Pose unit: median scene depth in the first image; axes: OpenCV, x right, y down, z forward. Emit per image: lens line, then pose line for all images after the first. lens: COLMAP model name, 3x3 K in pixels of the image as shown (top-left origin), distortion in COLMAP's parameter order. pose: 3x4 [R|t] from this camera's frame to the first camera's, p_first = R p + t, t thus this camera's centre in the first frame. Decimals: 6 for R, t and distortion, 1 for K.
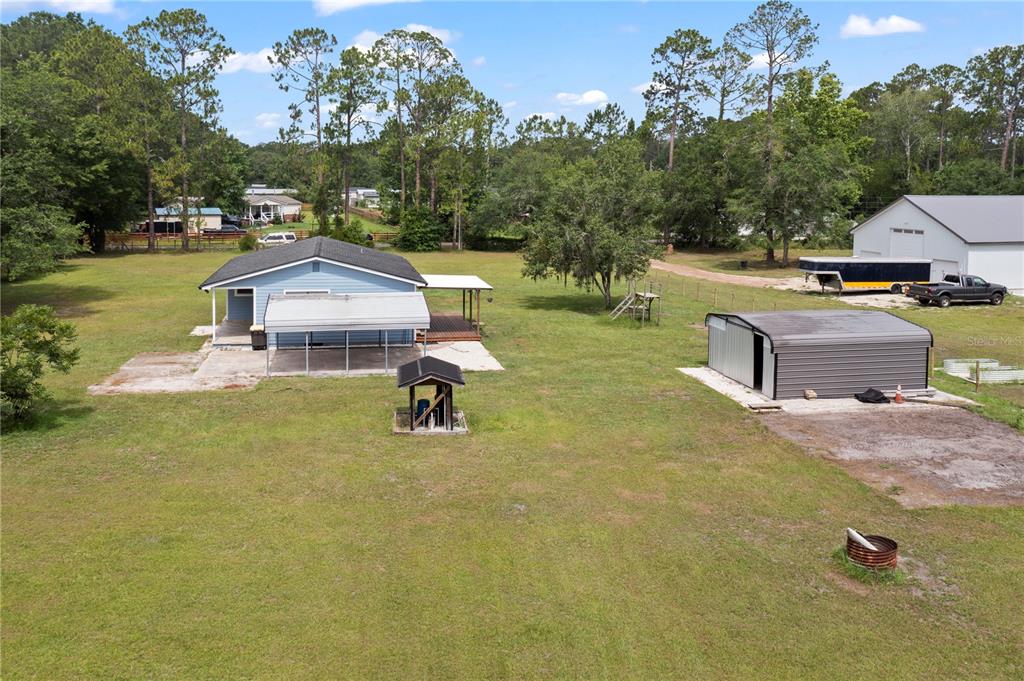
lens RADIAL K [[832.2, 0, 516.9], [0, 832.2, 282.6], [0, 0, 1]] dist [-0.015390, 0.009152]
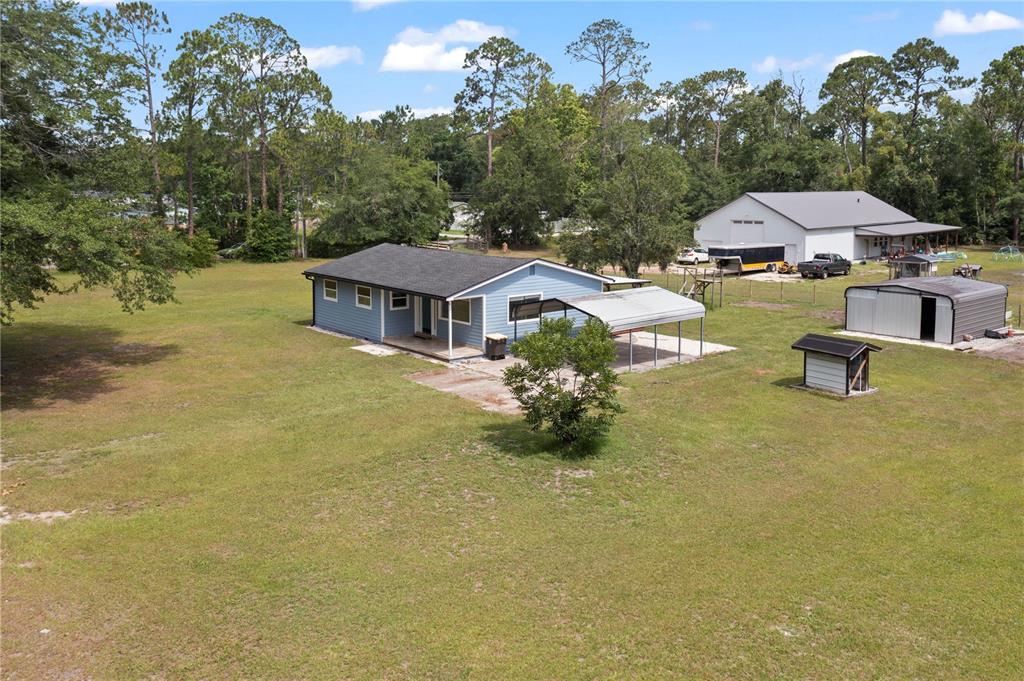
lens RADIAL K [[832.2, 0, 508.8], [0, 832.2, 341.0], [0, 0, 1]] dist [-0.015390, 0.009152]
pose [[0.862902, -0.099595, 0.495460, -0.517952], [0.067250, 0.994299, 0.082747, -0.012895], [-0.500876, -0.038083, 0.864681, 0.101933]]
